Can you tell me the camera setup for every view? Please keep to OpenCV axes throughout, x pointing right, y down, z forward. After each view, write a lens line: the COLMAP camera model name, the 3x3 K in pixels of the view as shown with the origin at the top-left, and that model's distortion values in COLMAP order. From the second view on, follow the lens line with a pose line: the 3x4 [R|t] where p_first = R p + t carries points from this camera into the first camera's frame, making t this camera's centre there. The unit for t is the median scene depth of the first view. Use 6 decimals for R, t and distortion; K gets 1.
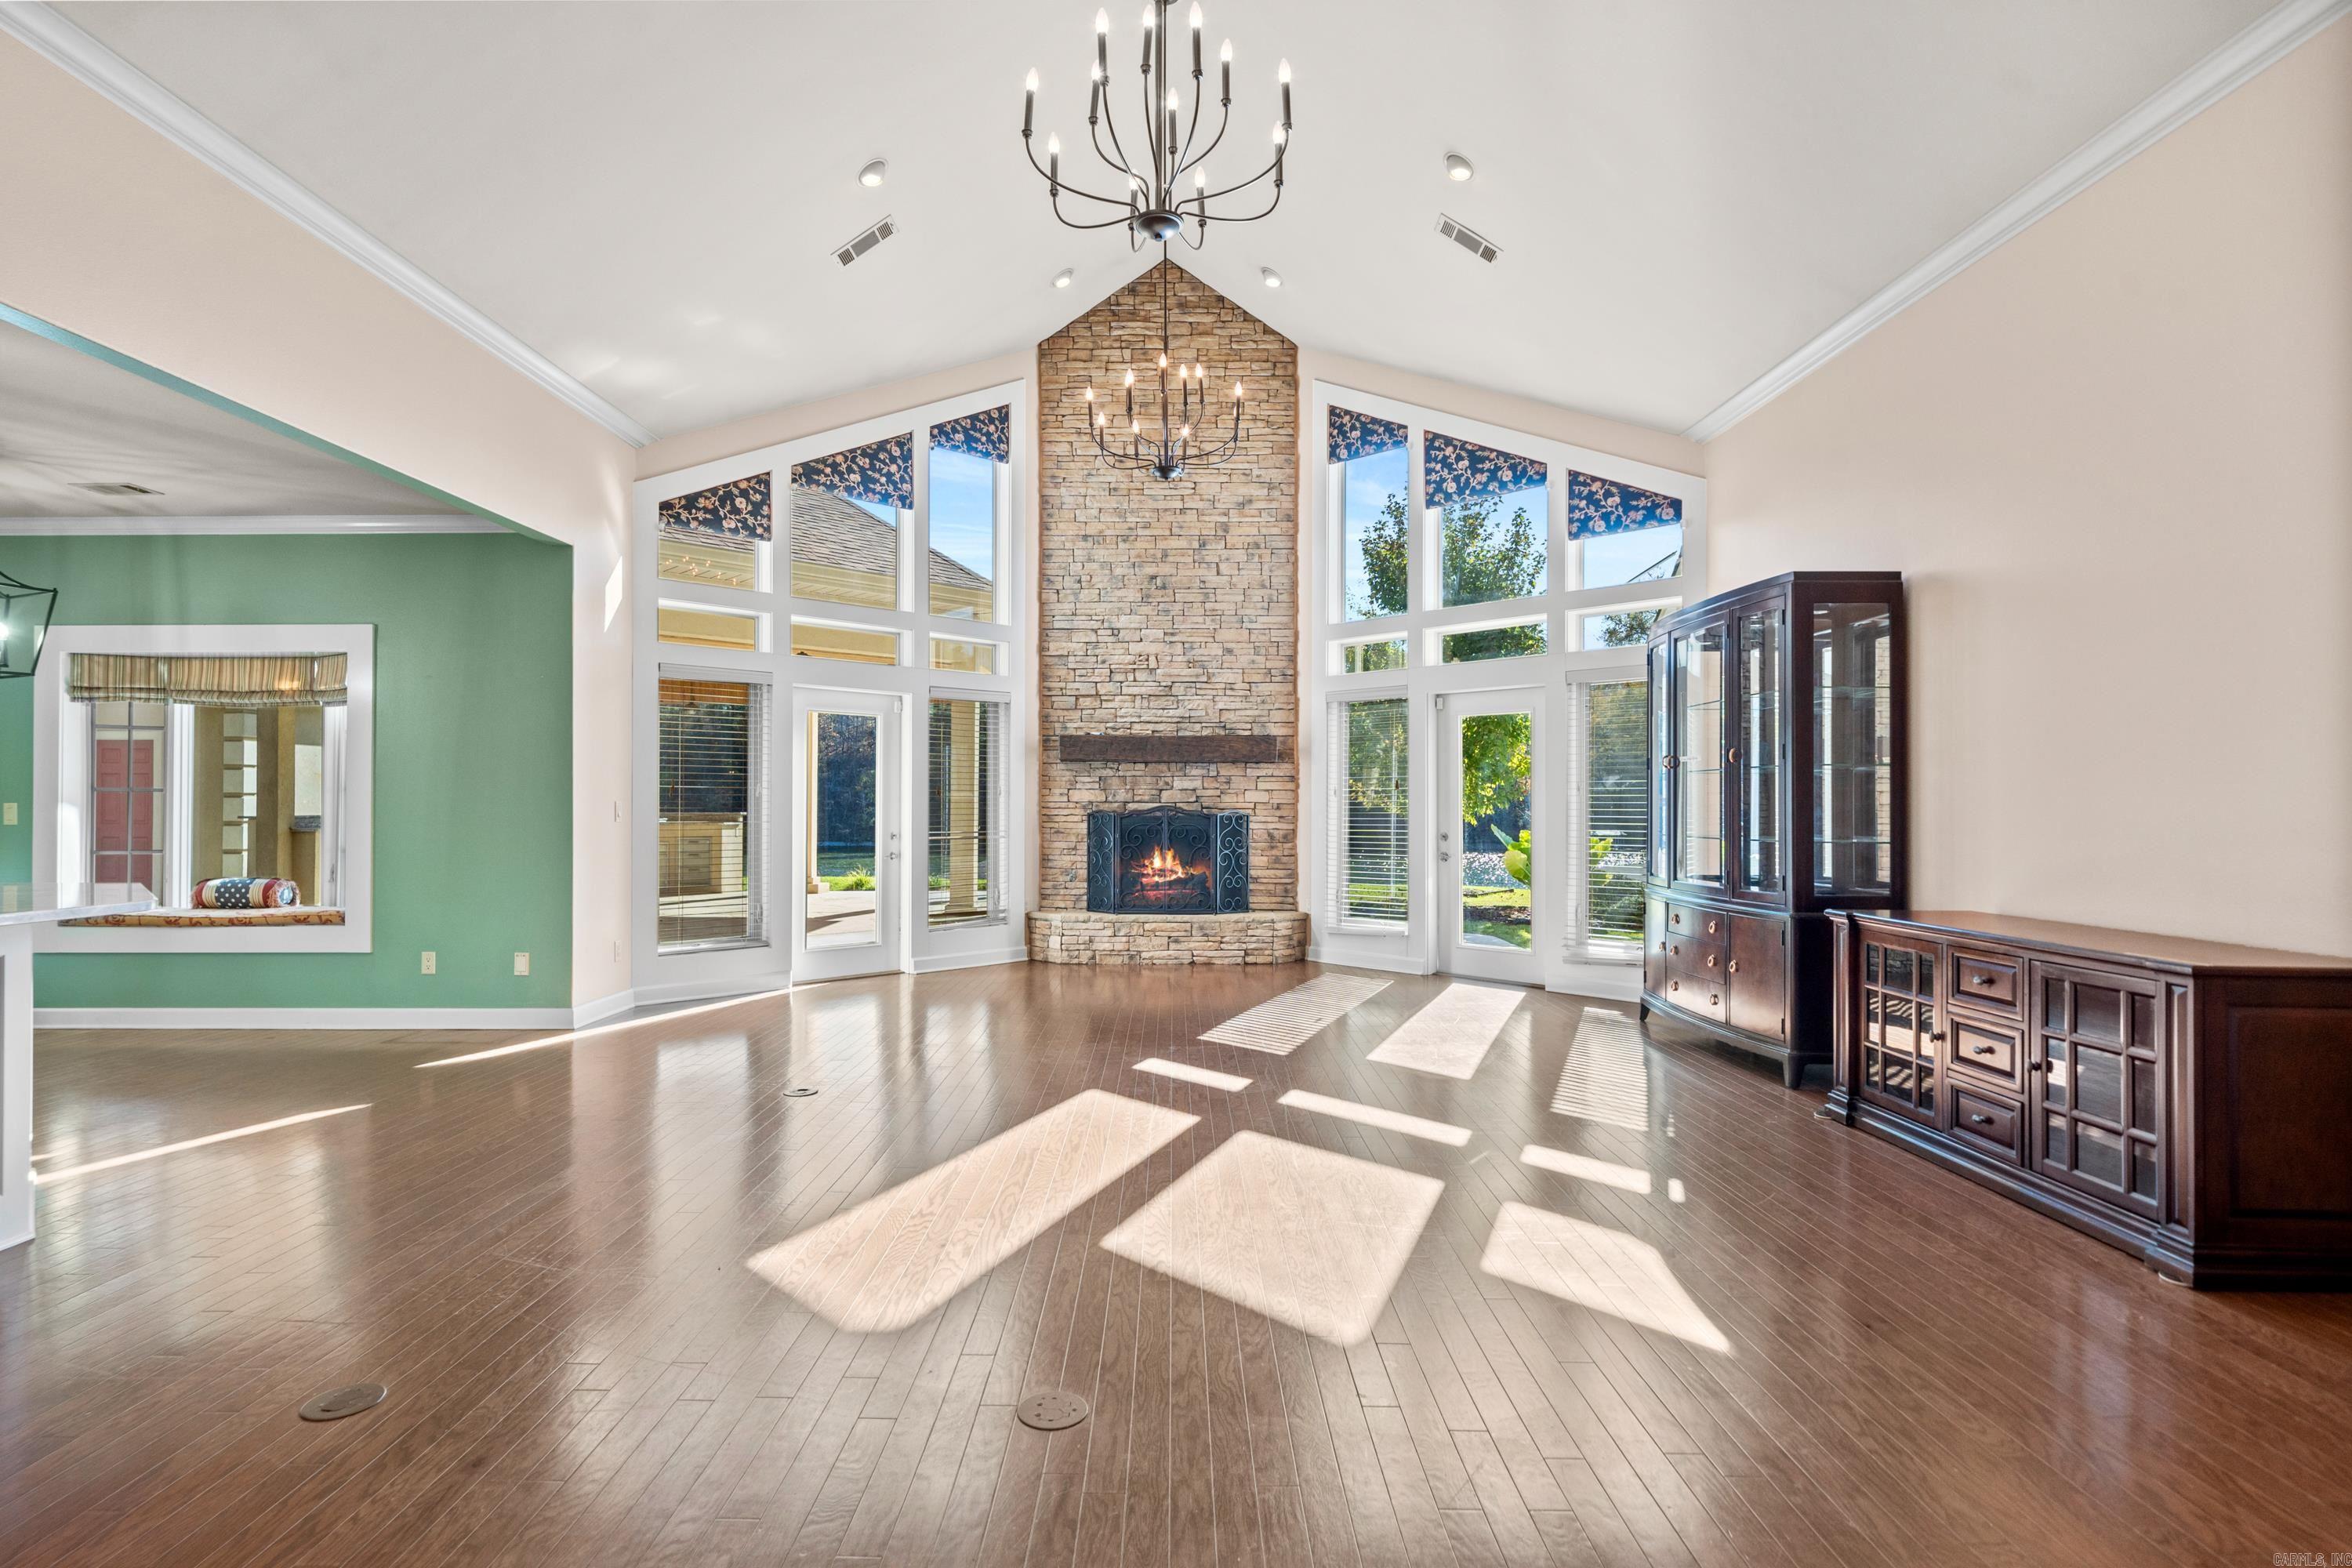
lens RADIAL K [[1146.6, 0, 1156.1], [0, 1146.6, 792.7], [0, 0, 1]] dist [0.006314, -0.005500]
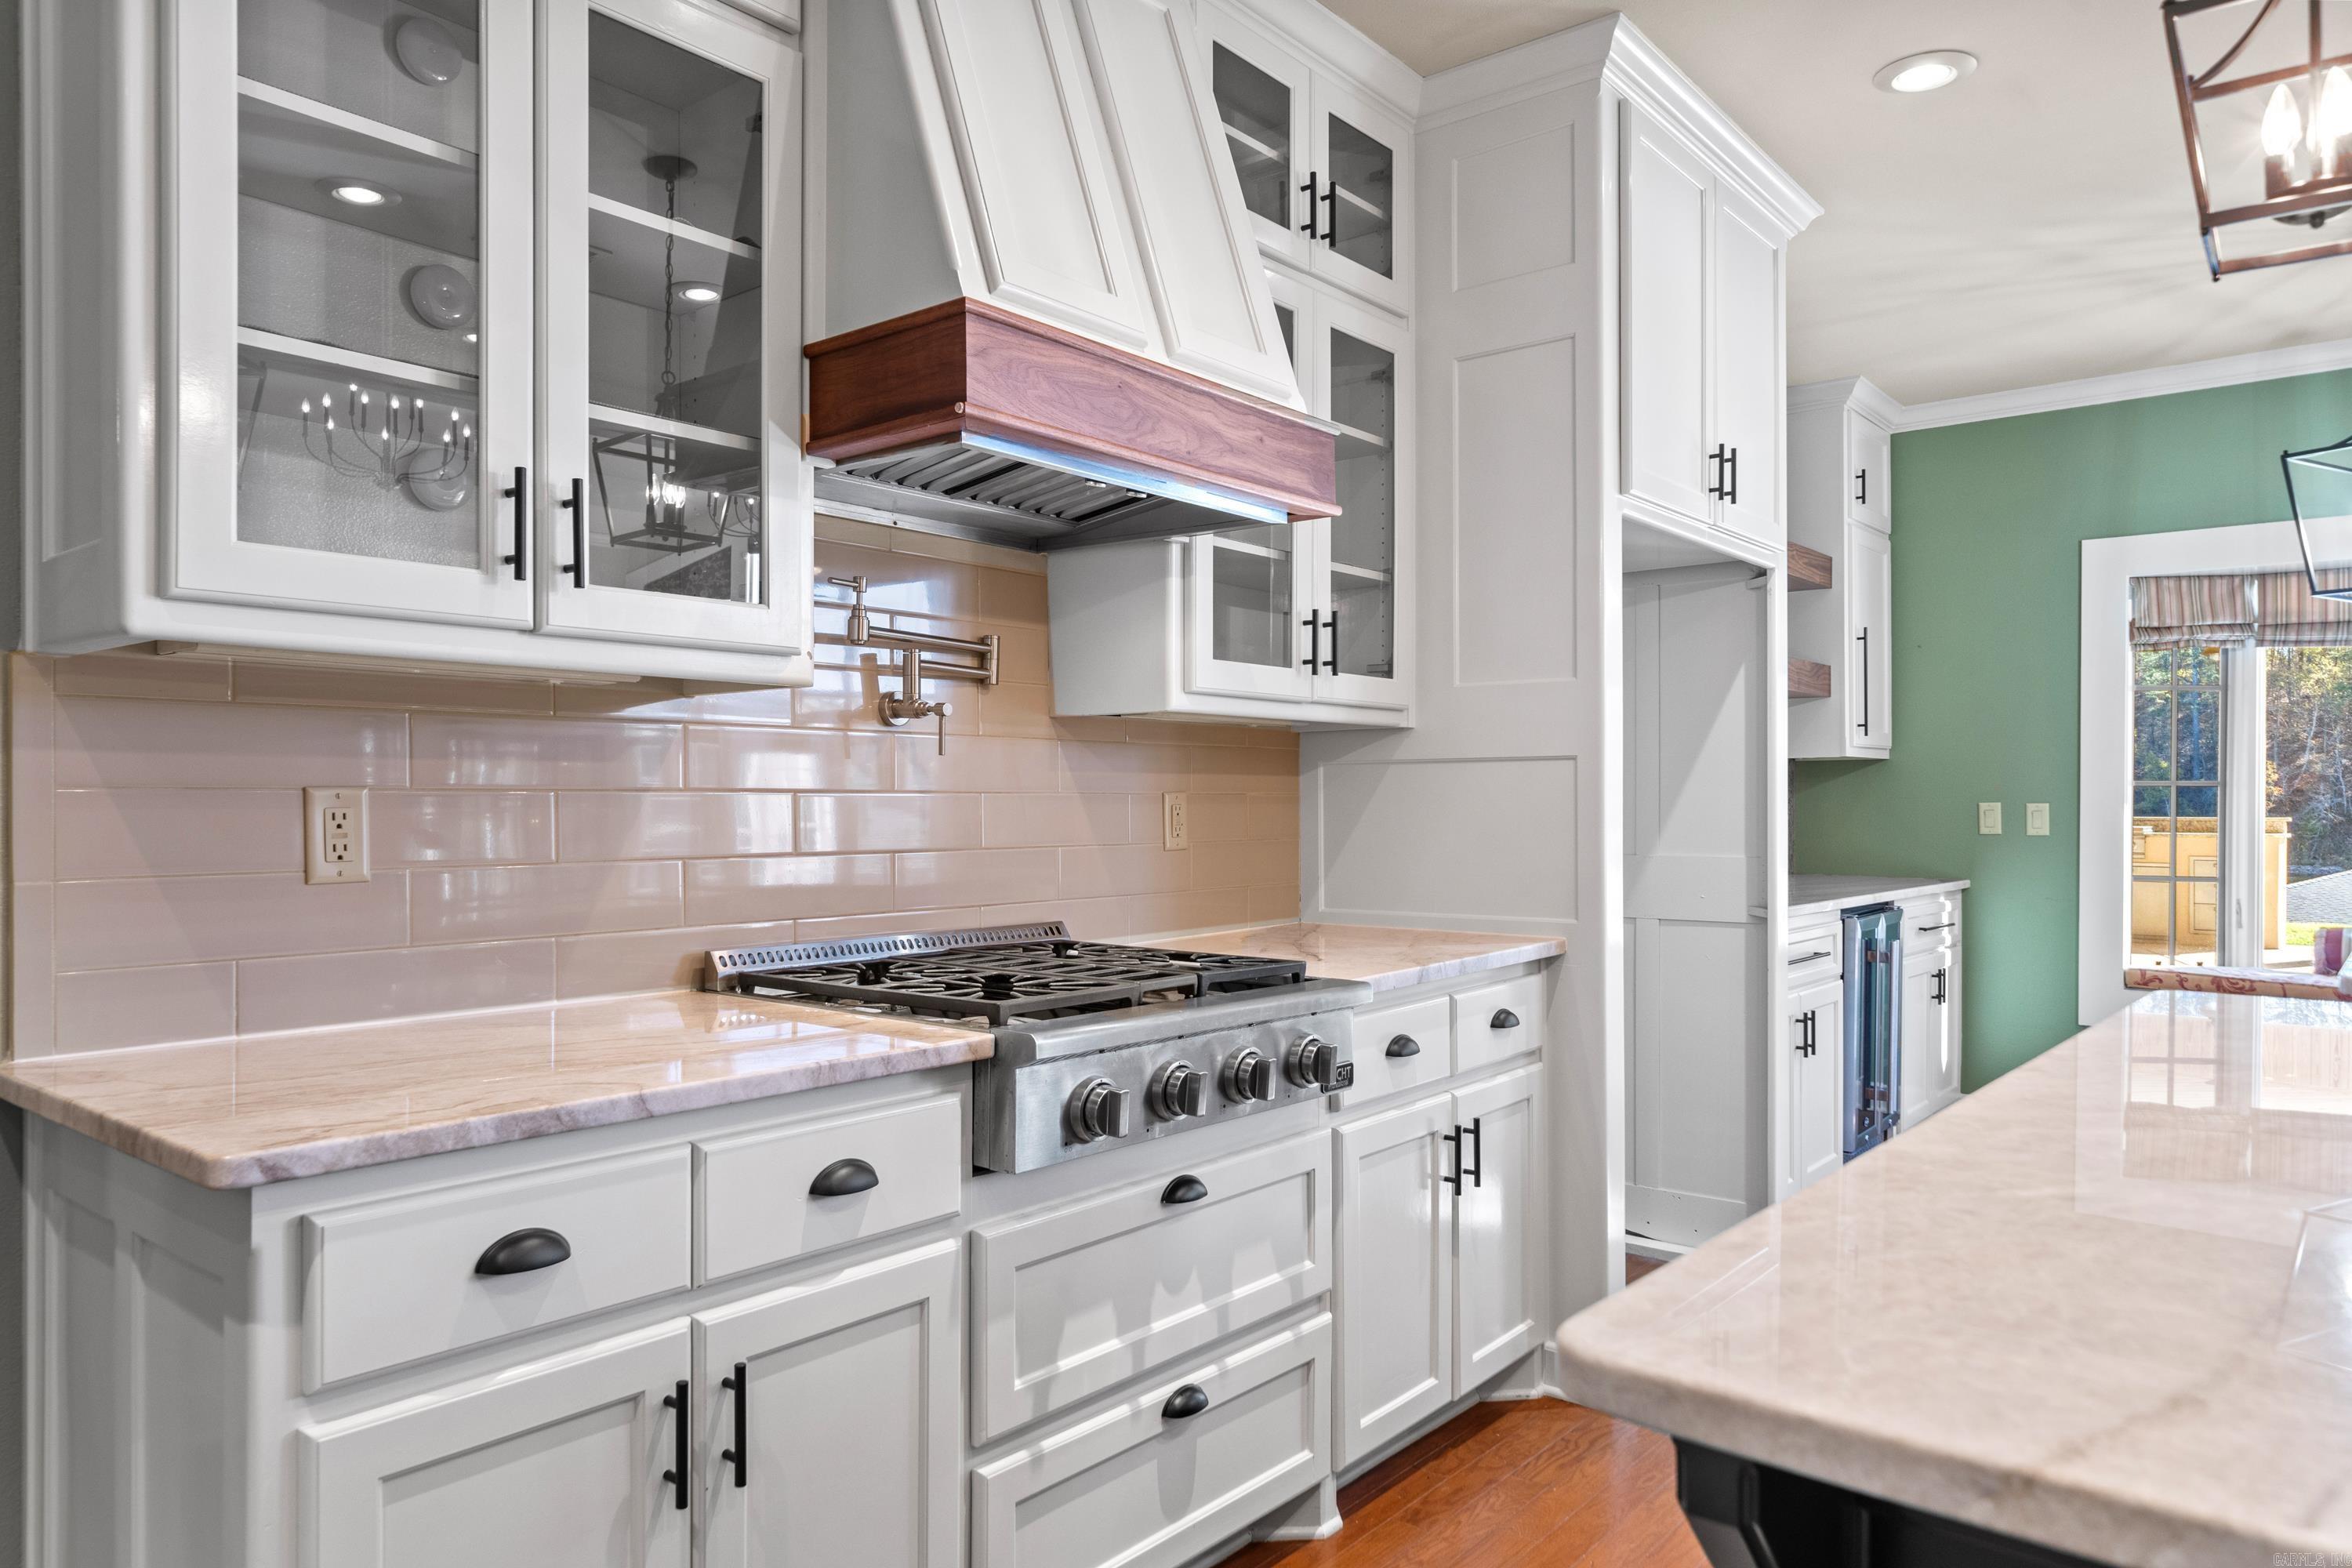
lens RADIAL K [[1510.1, 0, 1178.7], [0, 1510.1, 803.1], [0, 0, 1]] dist [-0.000547, 0.003882]
pose [[0.770130, 0.004290, -0.637872, -0.569655], [0.003746, 0.999930, 0.011248, -0.002282], [0.637875, -0.011052, 0.770060, -0.015313]]
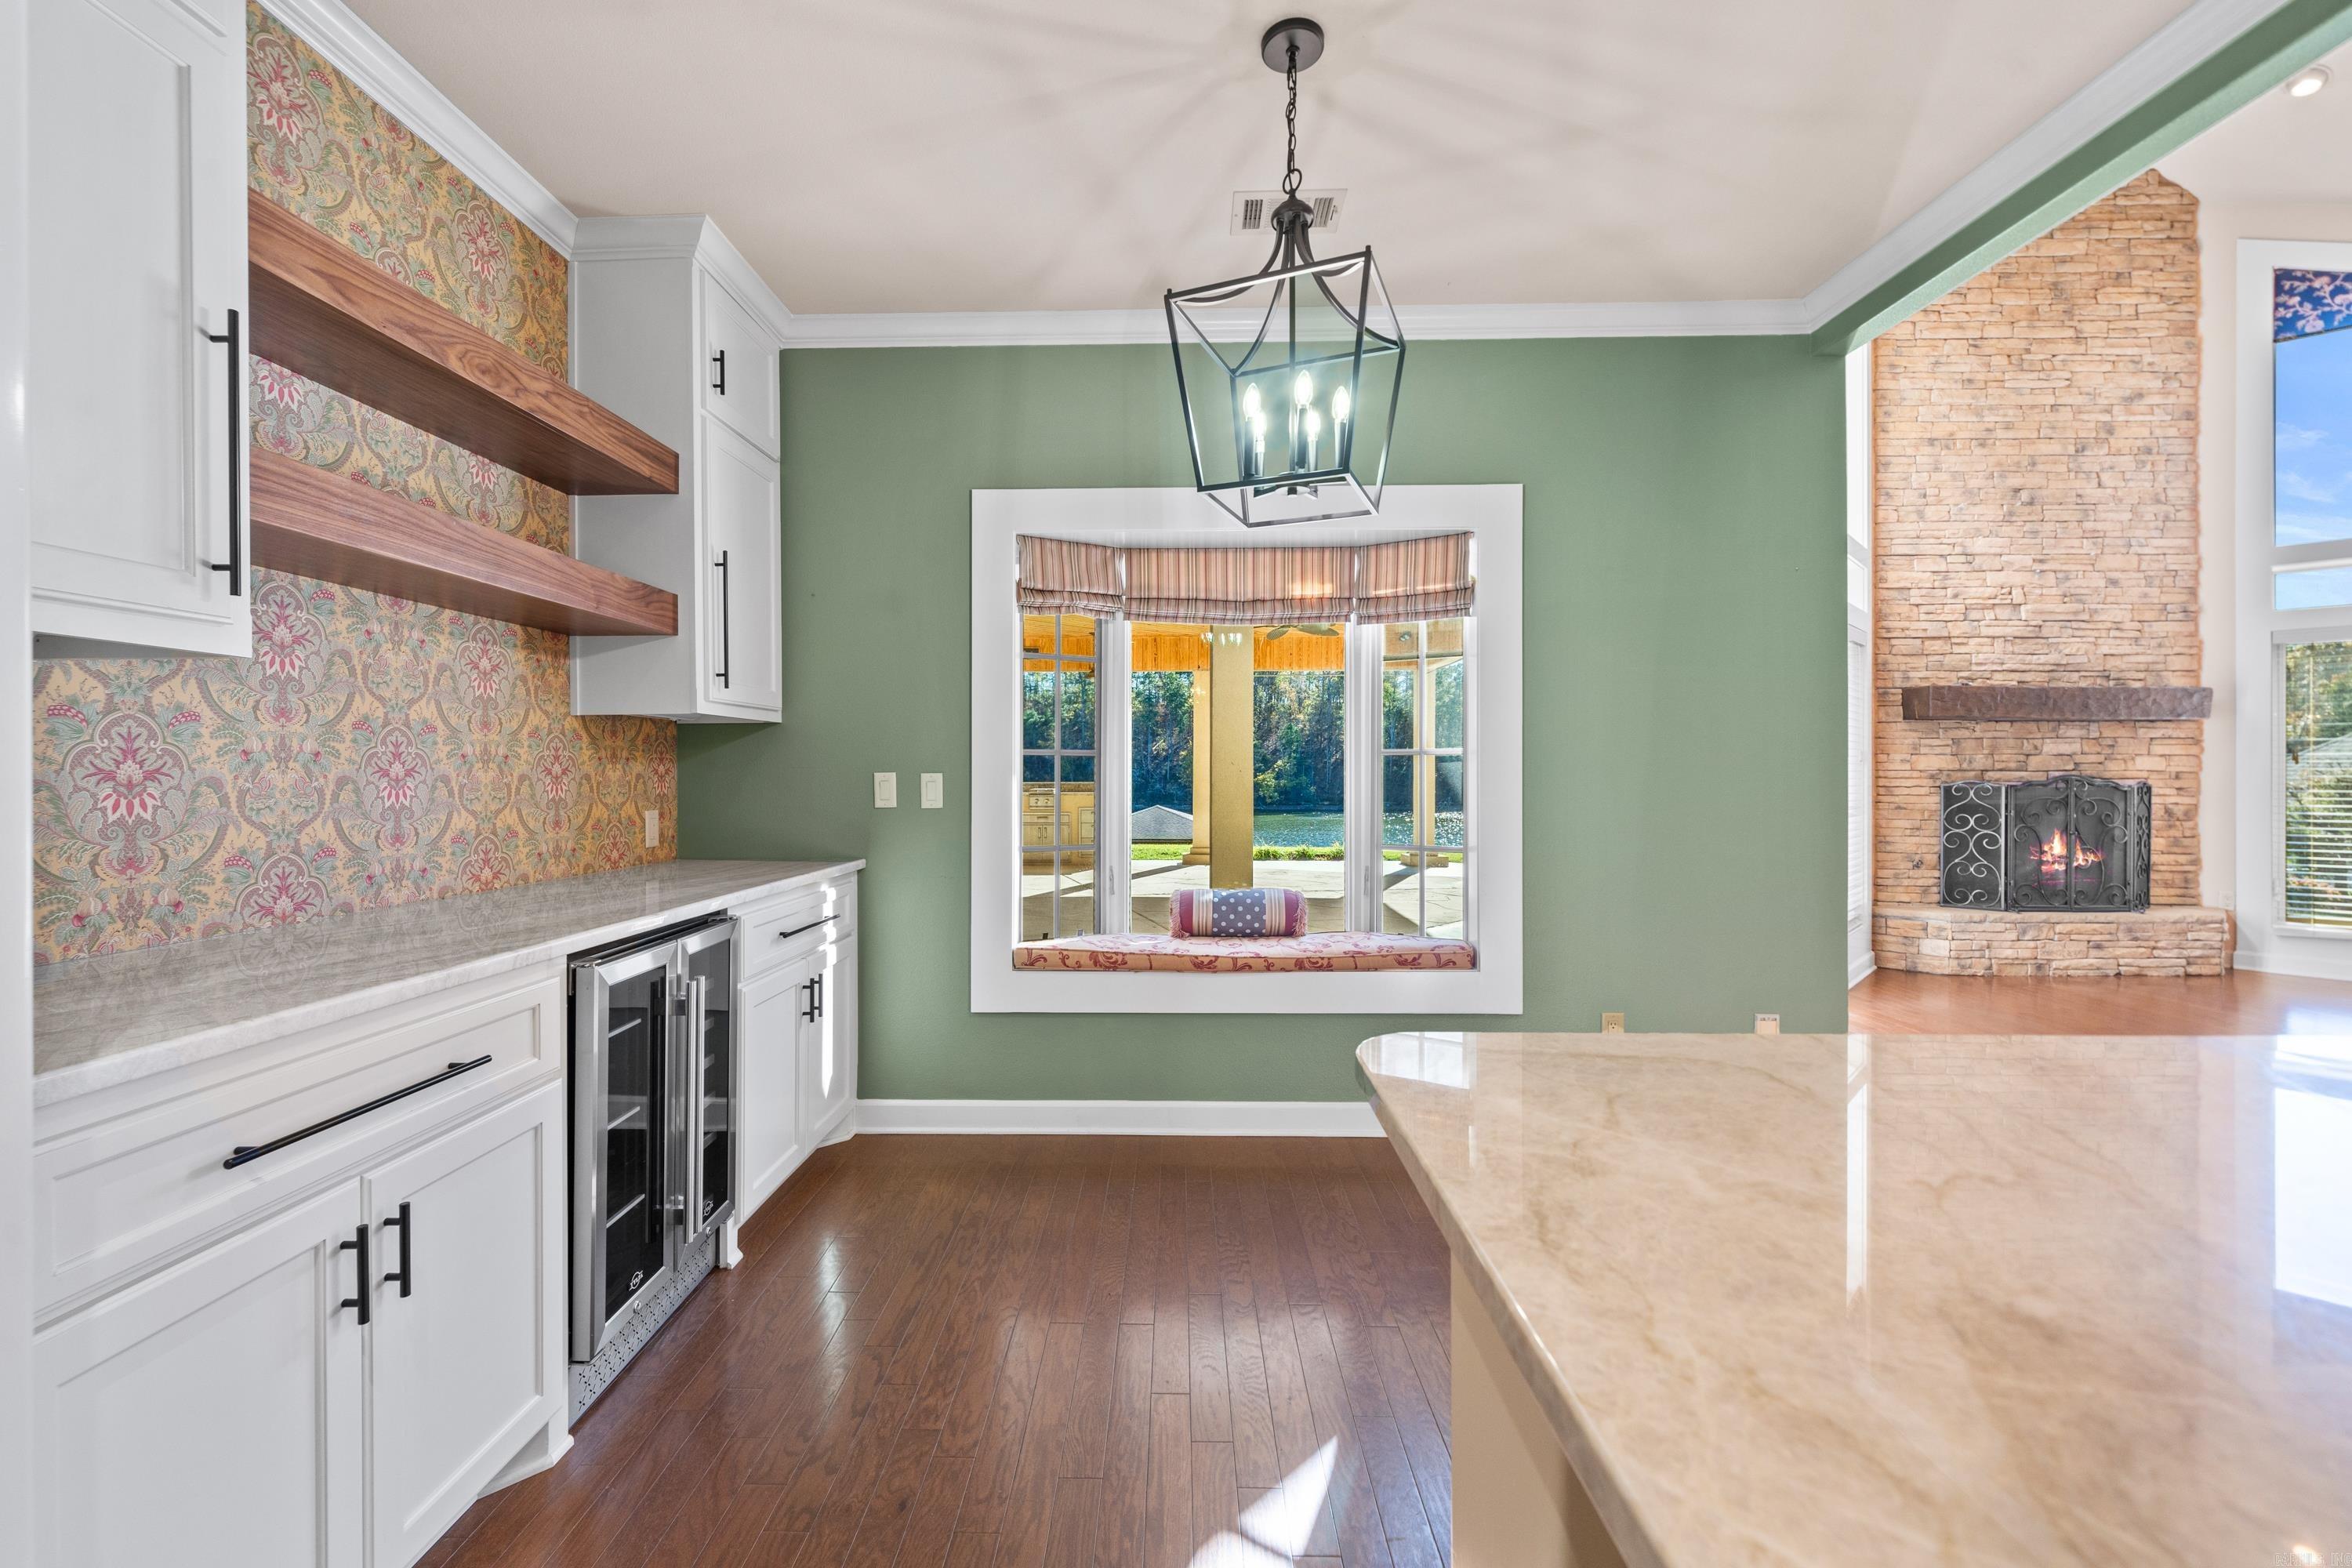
lens RADIAL K [[941.3, 0, 1166.7], [0, 941.3, 770.0], [0, 0, 1]] dist [-0.001199, 0.000252]
pose [[0.999942, -0.000541, -0.010746, -0.602150], [0.000627, 0.999967, 0.008041, 0.002266], [0.010742, -0.008047, 0.999910, 0.339636]]
